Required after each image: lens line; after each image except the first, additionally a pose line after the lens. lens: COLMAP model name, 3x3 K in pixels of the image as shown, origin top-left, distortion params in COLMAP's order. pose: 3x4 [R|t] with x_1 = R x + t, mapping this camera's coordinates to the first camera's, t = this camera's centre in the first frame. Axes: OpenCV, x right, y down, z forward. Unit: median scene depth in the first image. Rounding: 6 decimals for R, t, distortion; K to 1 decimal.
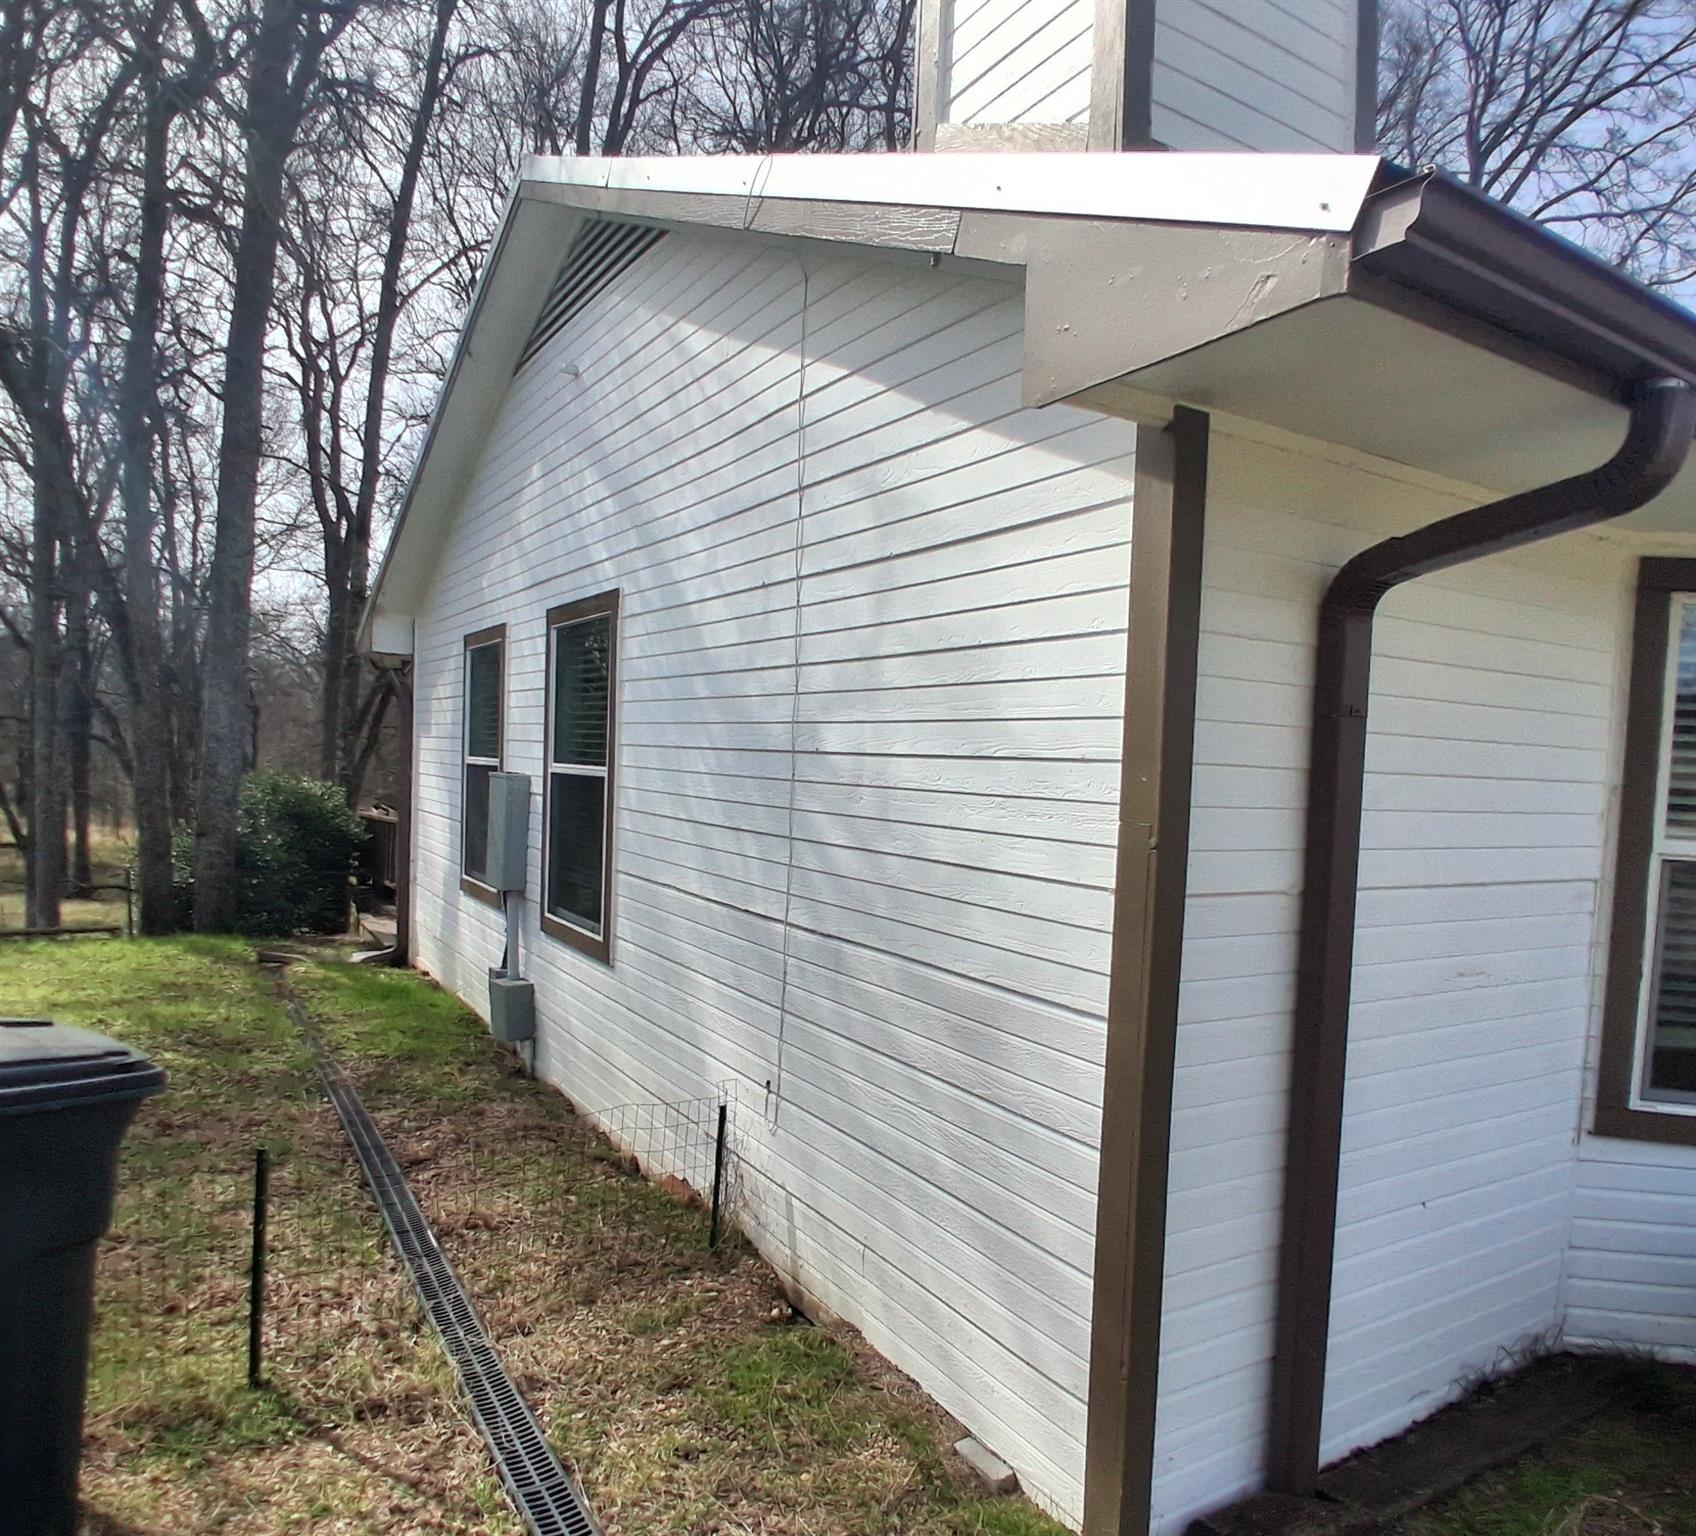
lens RADIAL K [[1146.1, 0, 845.7], [0, 1146.1, 826.9], [0, 0, 1]] dist [0.000495, -0.037708]
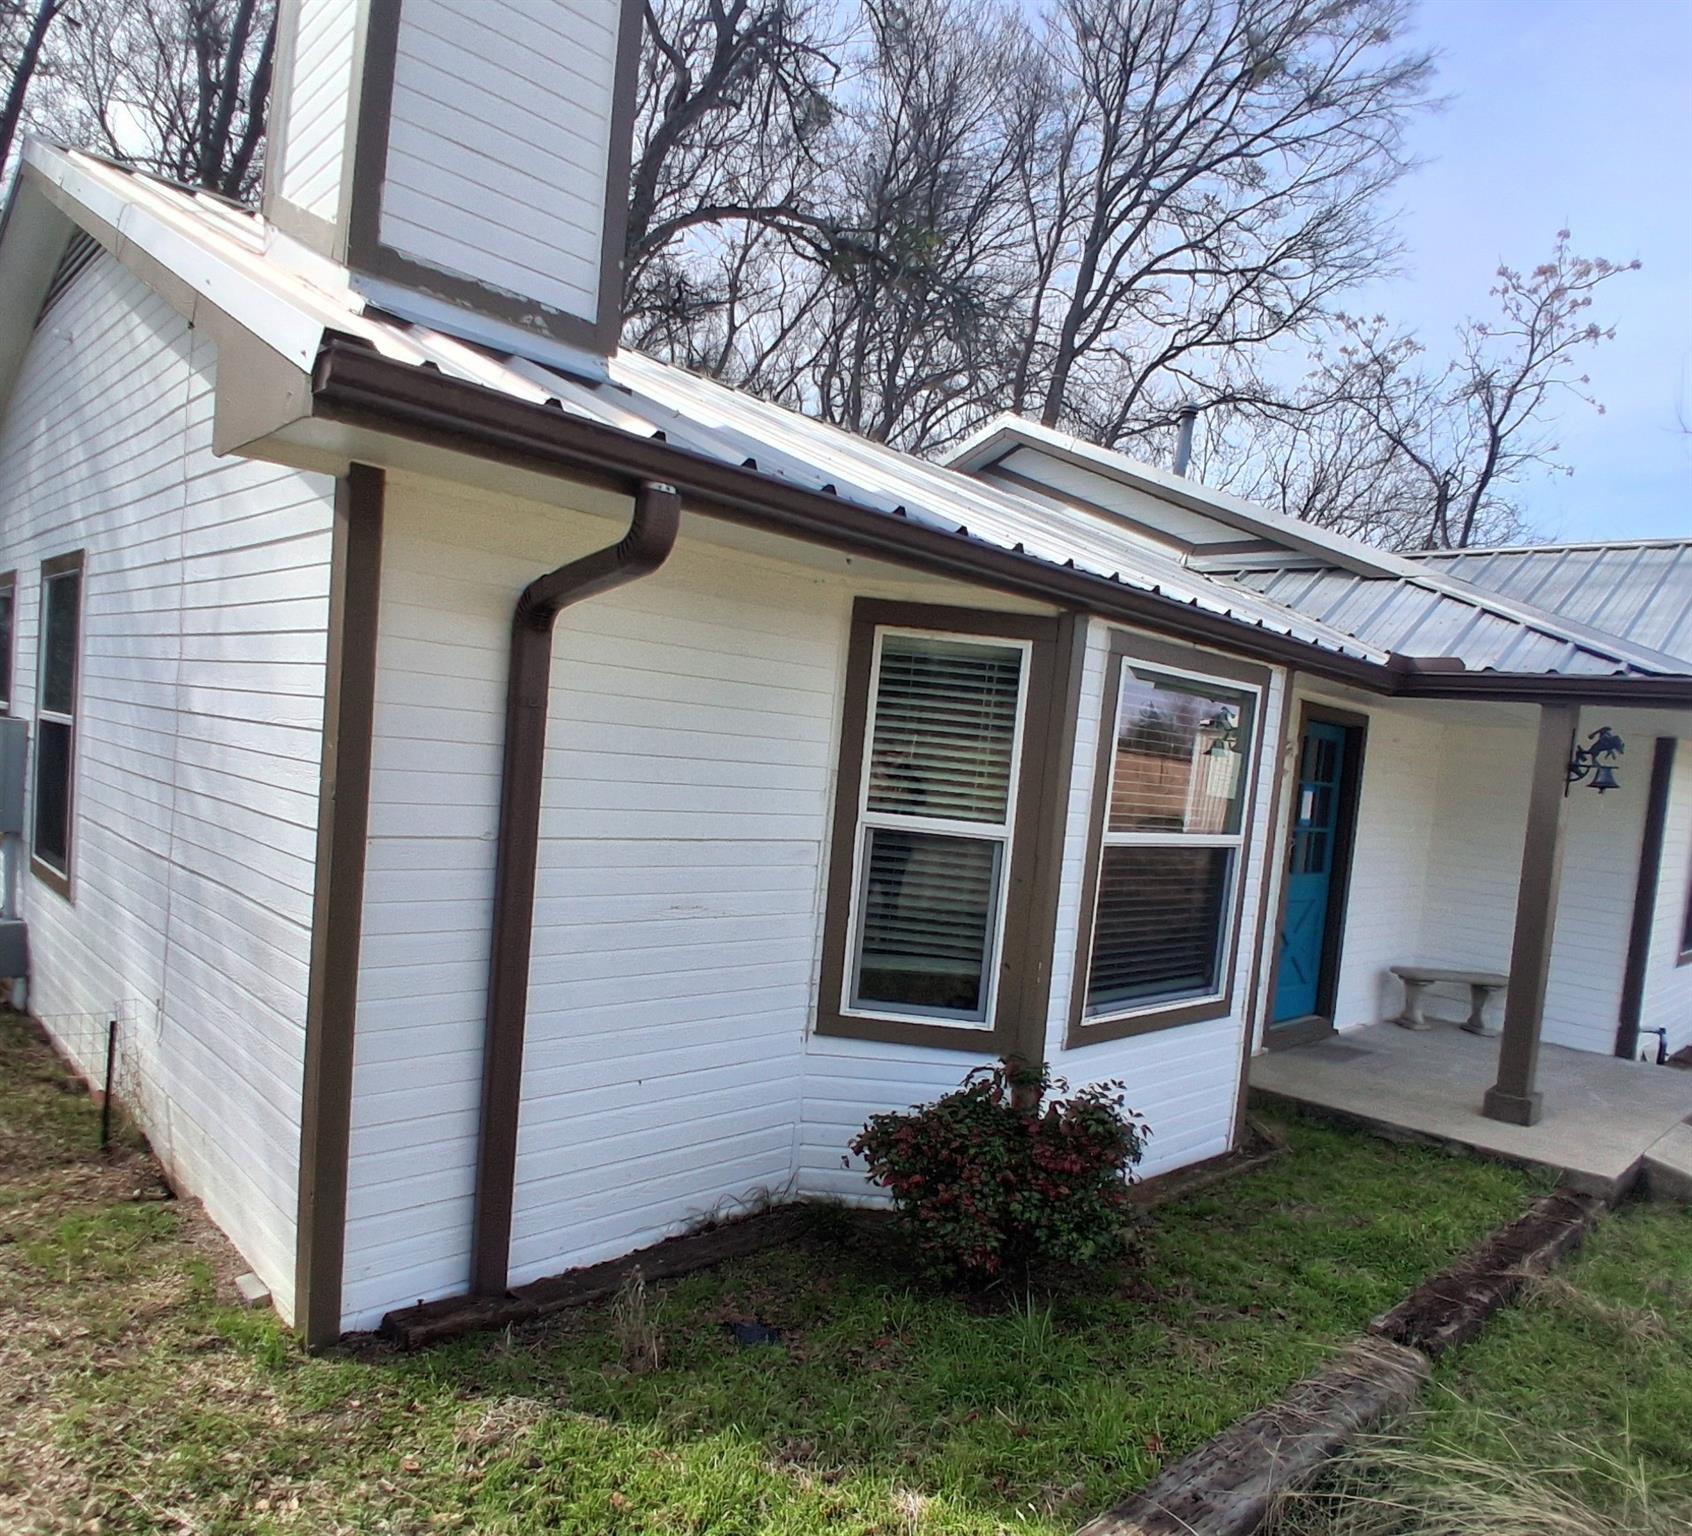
lens RADIAL K [[1146.8, 0, 846.0], [0, 1146.8, 828.6], [0, 0, 1]] dist [0.023584, -0.072993]
pose [[0.973433, 0.030692, 0.226905, 0.352008], [-0.037169, 0.999013, 0.024325, -0.000719], [-0.225934, -0.032112, 0.973613, -0.269505]]
